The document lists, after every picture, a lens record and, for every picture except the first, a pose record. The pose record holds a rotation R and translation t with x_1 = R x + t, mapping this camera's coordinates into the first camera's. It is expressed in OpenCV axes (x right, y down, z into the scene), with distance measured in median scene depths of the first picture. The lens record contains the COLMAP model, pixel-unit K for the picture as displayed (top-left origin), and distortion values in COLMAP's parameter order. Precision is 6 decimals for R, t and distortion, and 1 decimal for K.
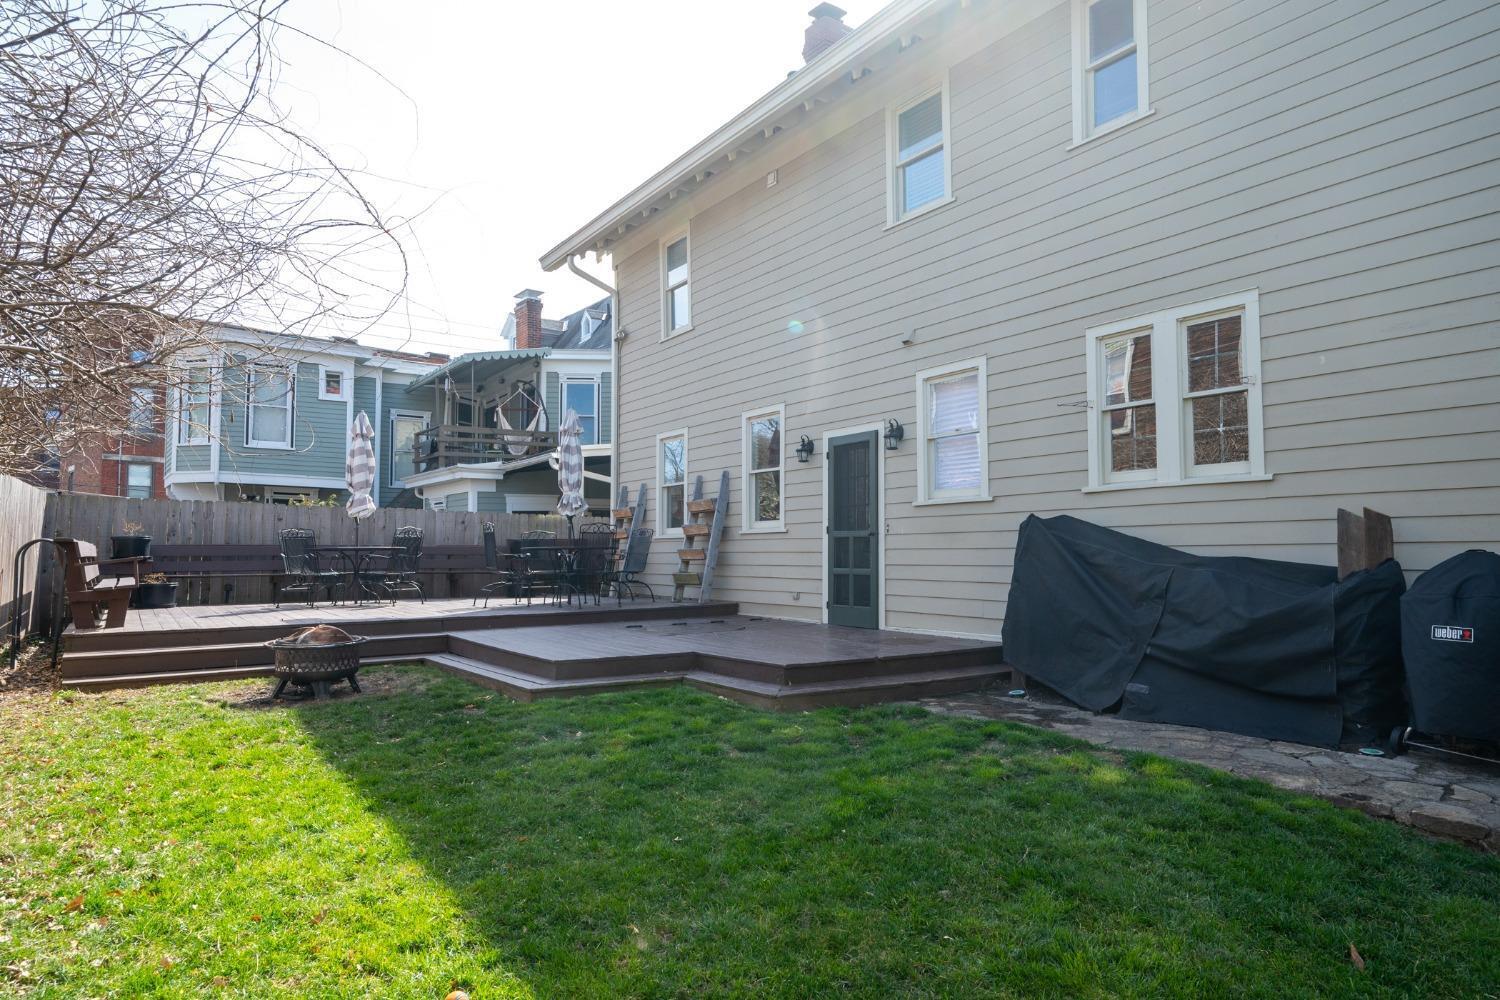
lens RADIAL K [[916.9, 0, 750.0], [0, 916.9, 500.0], [0, 0, 1]] dist [-0.000359, -0.000254]
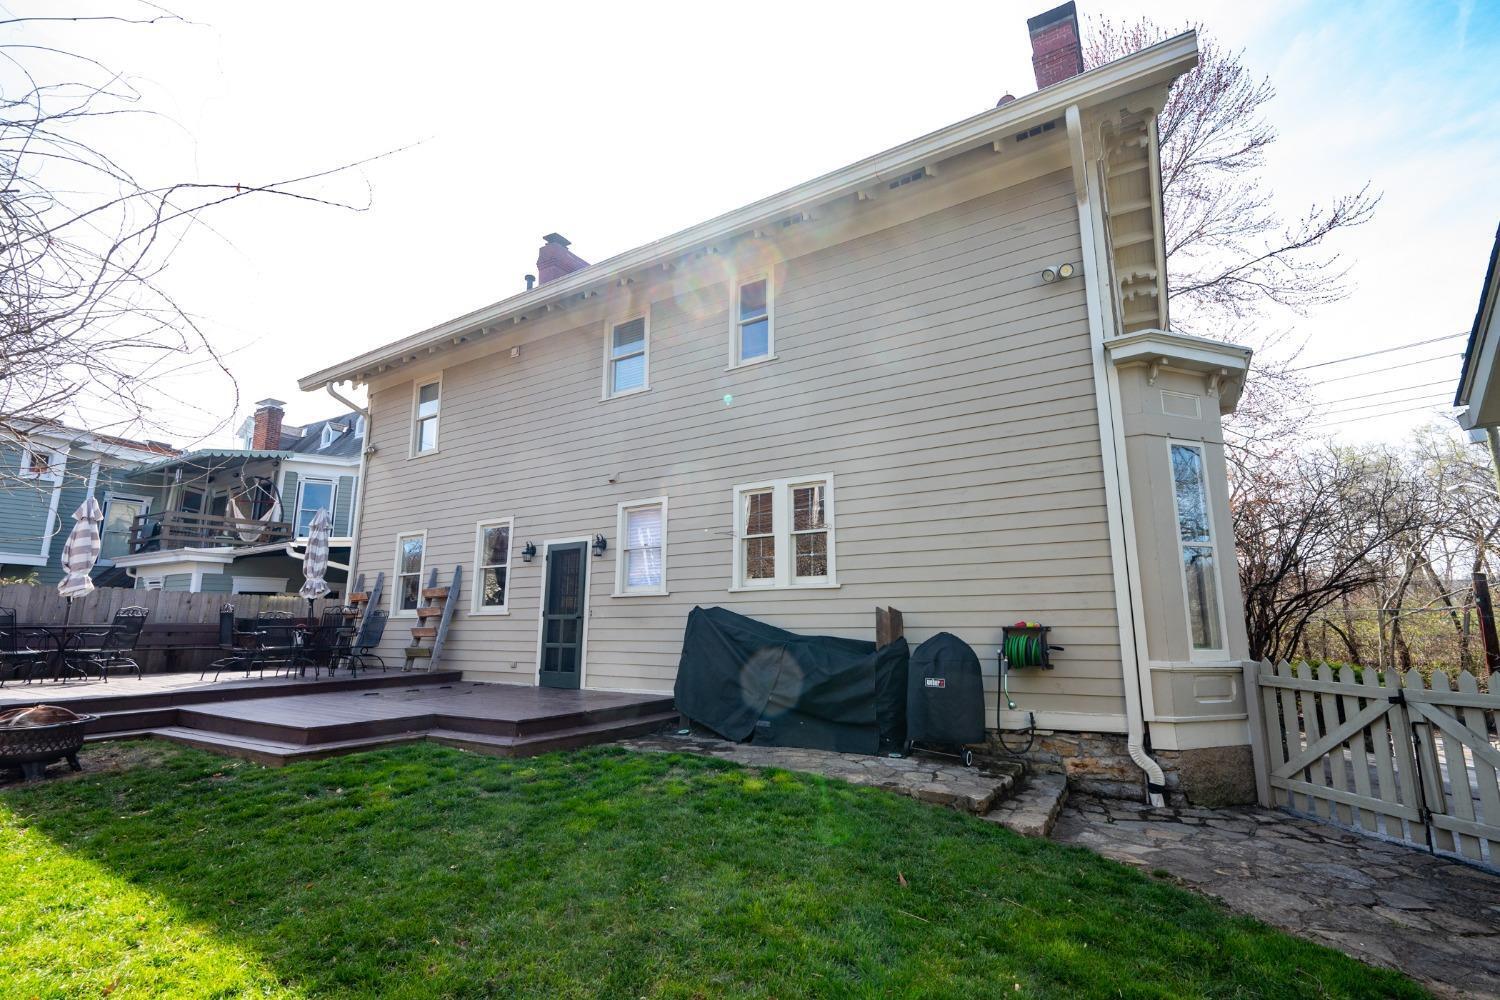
lens RADIAL K [[676.3, 0, 750.0], [0, 676.3, 500.0], [0, 0, 1]] dist [0.000591, 0.000717]
pose [[0.913988, 0.075182, 0.398715, -0.068372], [-0.024101, 0.991008, -0.131617, -0.013640], [-0.405025, 0.110687, 0.907581, -0.047552]]
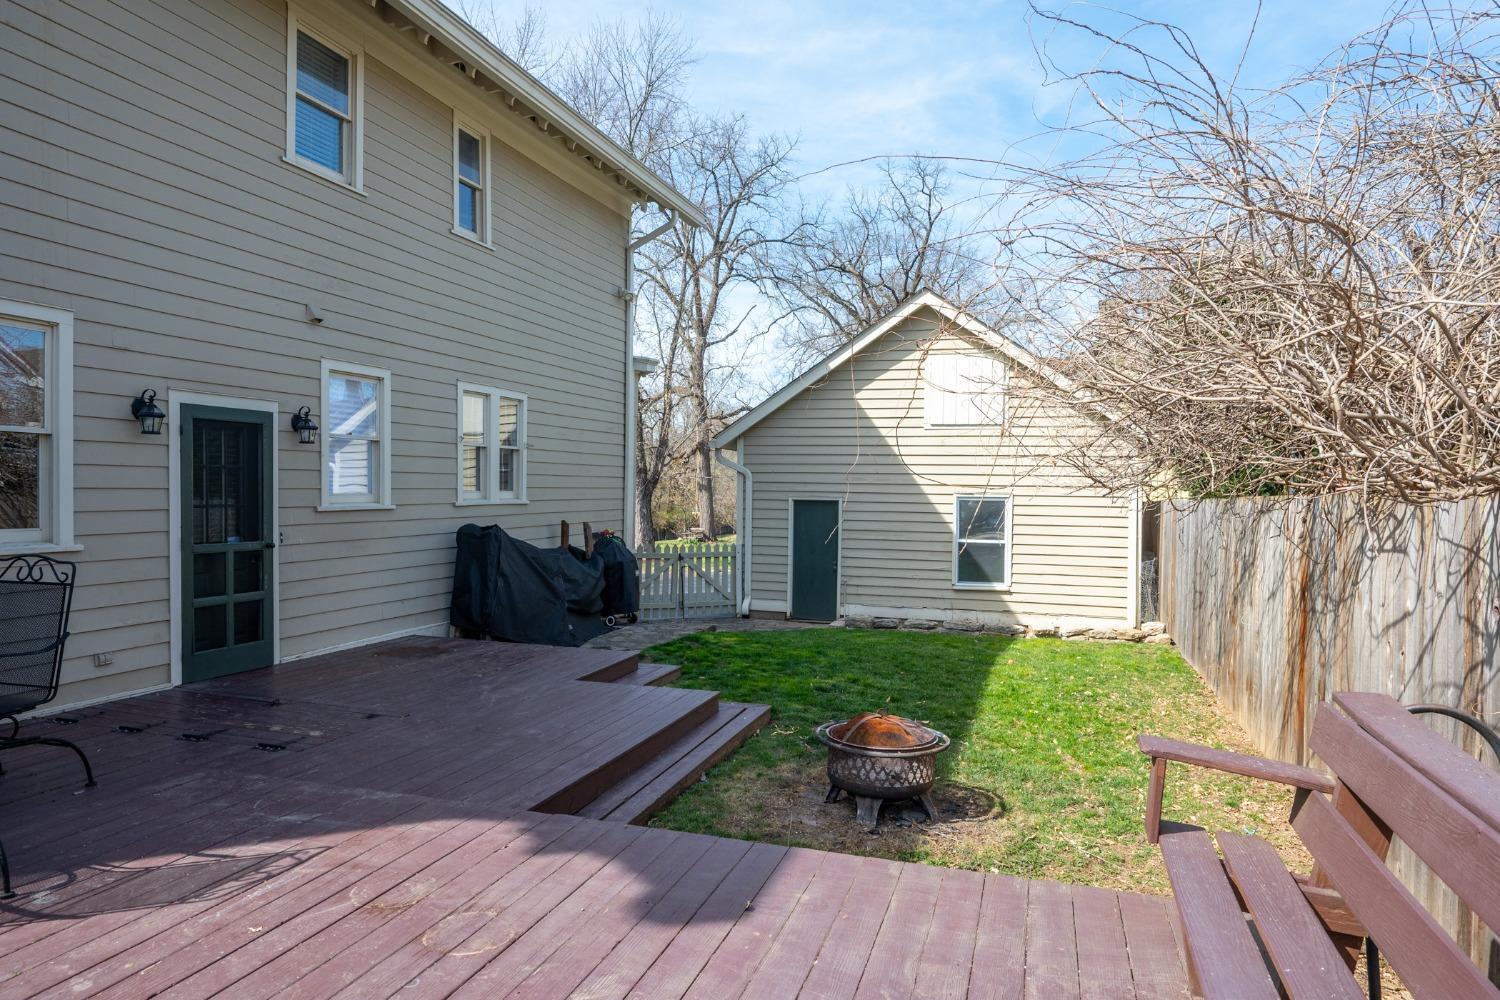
lens RADIAL K [[916.9, 0, 750.0], [0, 916.9, 500.0], [0, 0, 1]] dist [-0.000359, -0.000254]
pose [[-0.613142, -0.009201, 0.789919, -1.038798], [-0.050563, 0.998339, -0.027619, -0.001157], [-0.788353, -0.056875, -0.612589, 1.645432]]
